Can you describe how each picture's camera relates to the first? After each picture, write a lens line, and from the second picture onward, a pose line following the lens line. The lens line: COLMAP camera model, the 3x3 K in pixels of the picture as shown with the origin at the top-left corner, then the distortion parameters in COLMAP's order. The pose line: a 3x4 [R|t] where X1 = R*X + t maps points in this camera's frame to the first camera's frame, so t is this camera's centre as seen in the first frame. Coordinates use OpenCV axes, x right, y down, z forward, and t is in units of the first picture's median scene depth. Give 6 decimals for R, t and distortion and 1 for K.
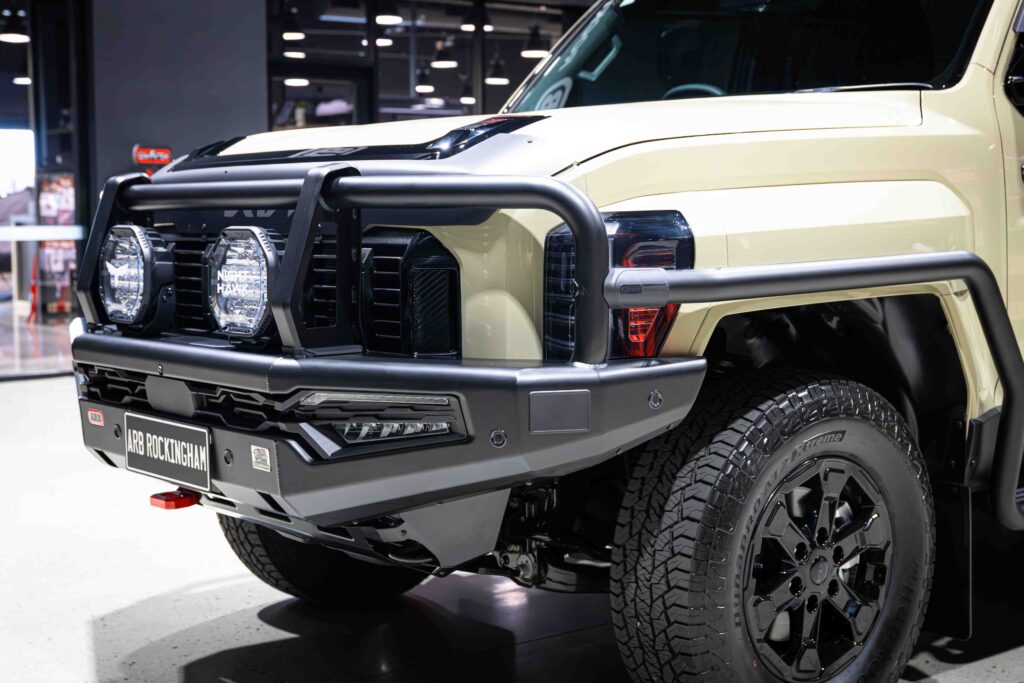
lens RADIAL K [[1572.1, 0, 511.9], [0, 1572.1, 370.8], [0, 0, 1]] dist [-0.033734, -0.042693]
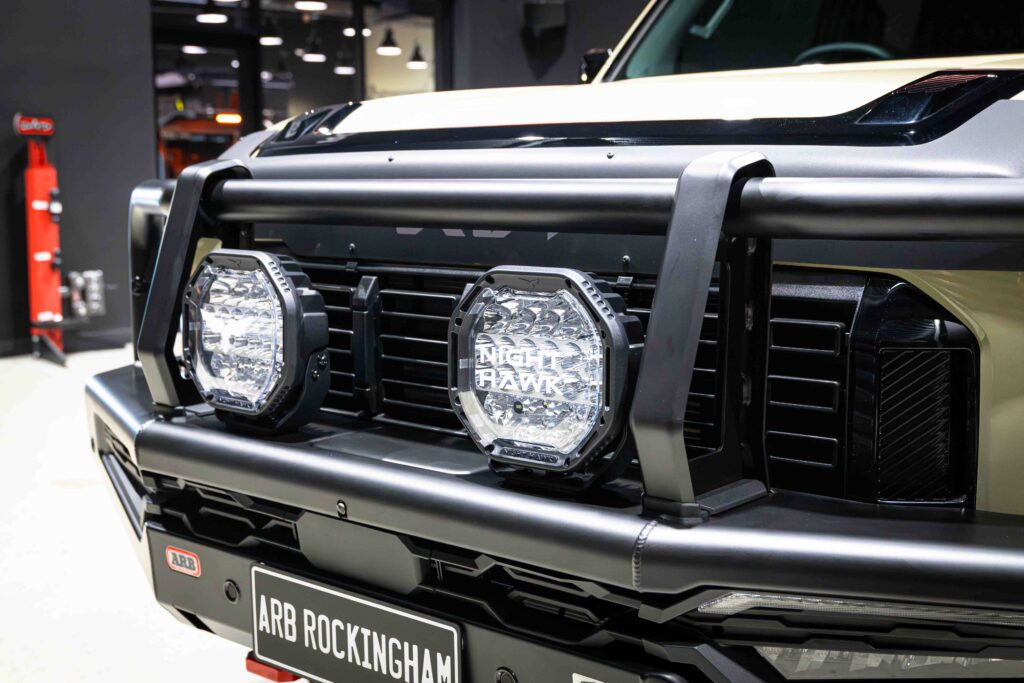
lens RADIAL K [[1352.9, 0, 512.0], [0, 1352.9, 341.5], [0, 0, 1]] dist [-0.003565, -0.001388]
pose [[0.988796, -0.020529, 0.147855, -0.228646], [0.017217, 0.999572, 0.023643, -0.070906], [-0.148277, -0.020833, 0.988726, 0.489549]]
